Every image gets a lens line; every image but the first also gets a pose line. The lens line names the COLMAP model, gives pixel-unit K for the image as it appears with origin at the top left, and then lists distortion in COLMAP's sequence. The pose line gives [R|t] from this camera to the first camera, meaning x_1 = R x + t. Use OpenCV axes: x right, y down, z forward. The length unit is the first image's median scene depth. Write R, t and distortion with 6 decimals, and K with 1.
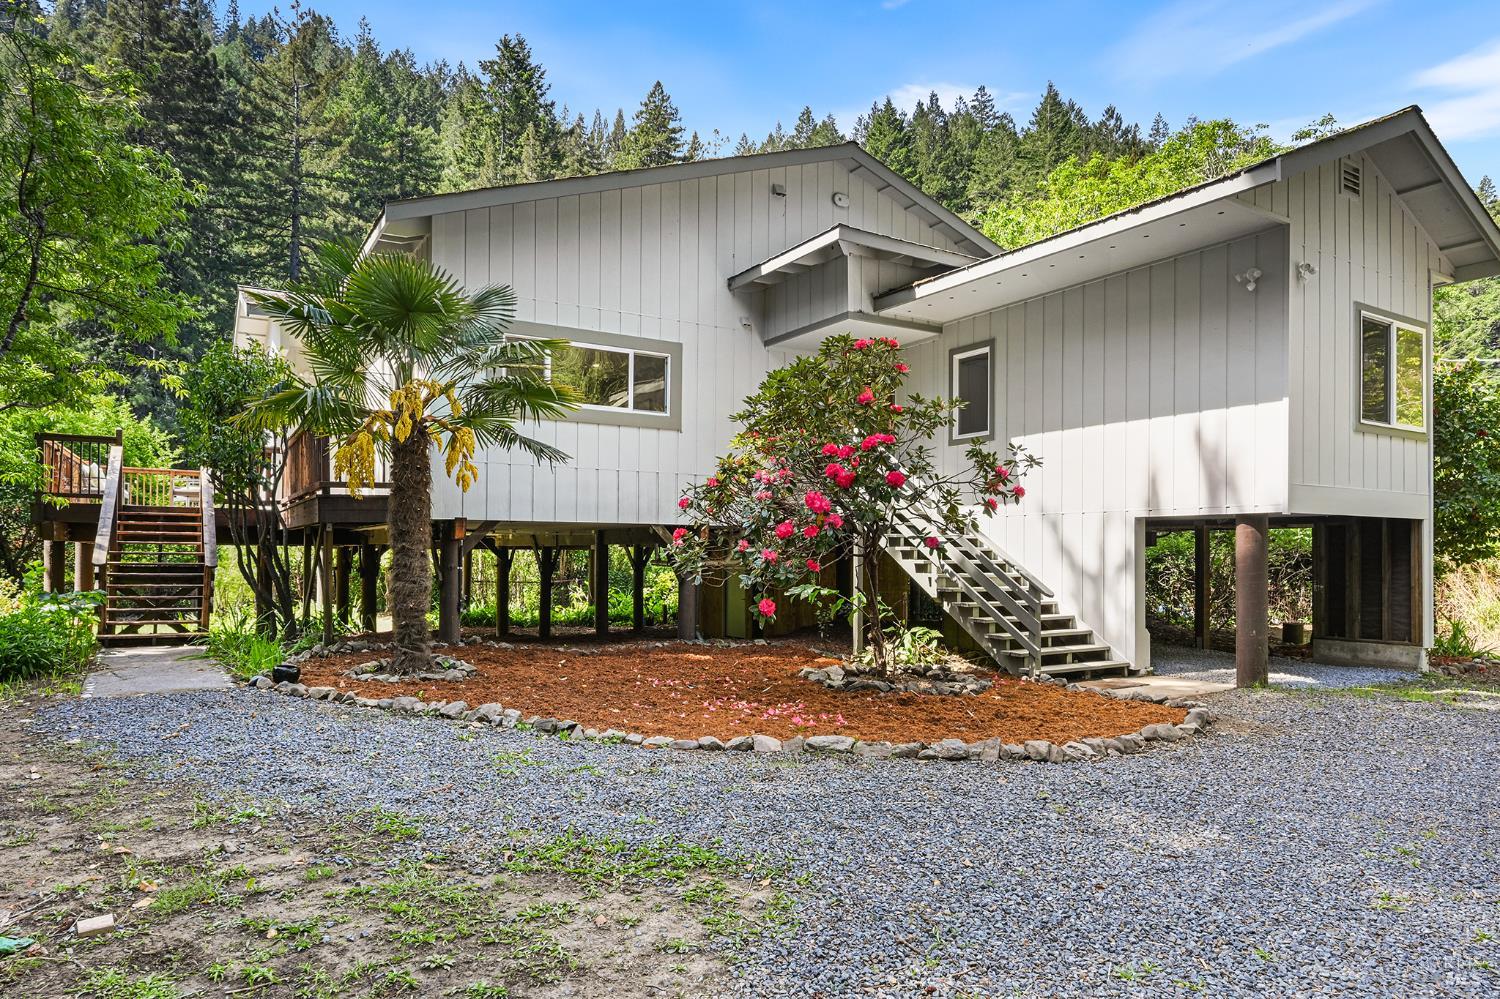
lens RADIAL K [[909.1, 0, 754.2], [0, 909.1, 542.7], [0, 0, 1]] dist [-0.006827, -0.002755]
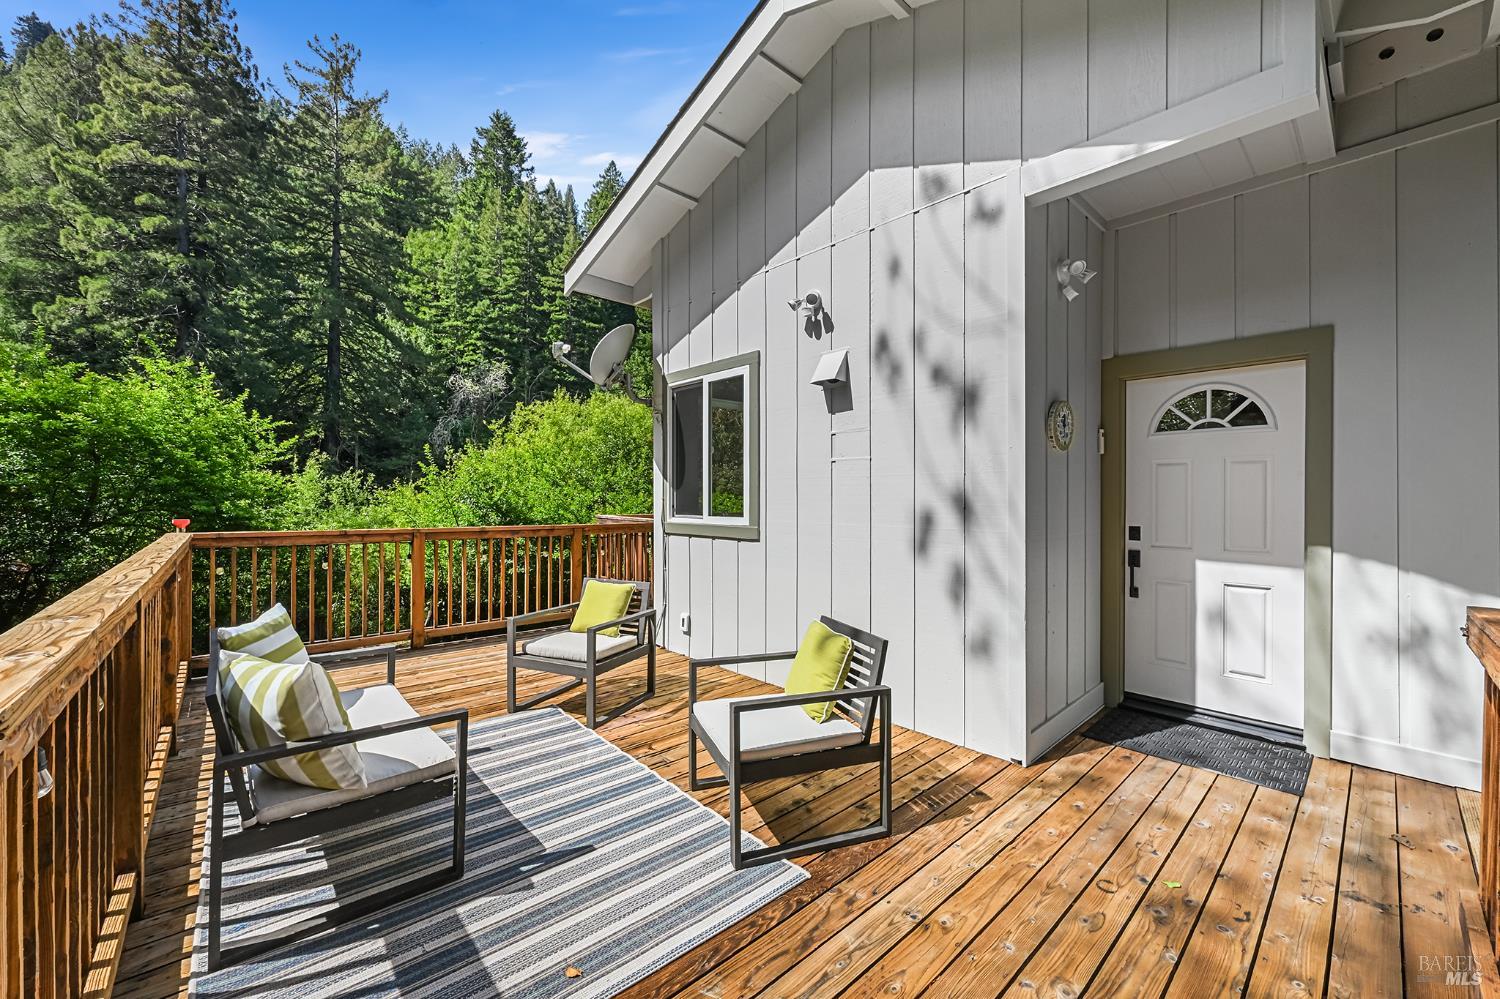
lens RADIAL K [[571.8, 0, 758.5], [0, 571.8, 494.4], [0, 0, 1]] dist [-0.009639, 0.000244]
pose [[0.978271, -0.009981, 0.207088, -0.138548], [0.006414, 0.999819, 0.017890, -0.025408], [-0.207229, -0.016173, 0.978159, 0.182437]]
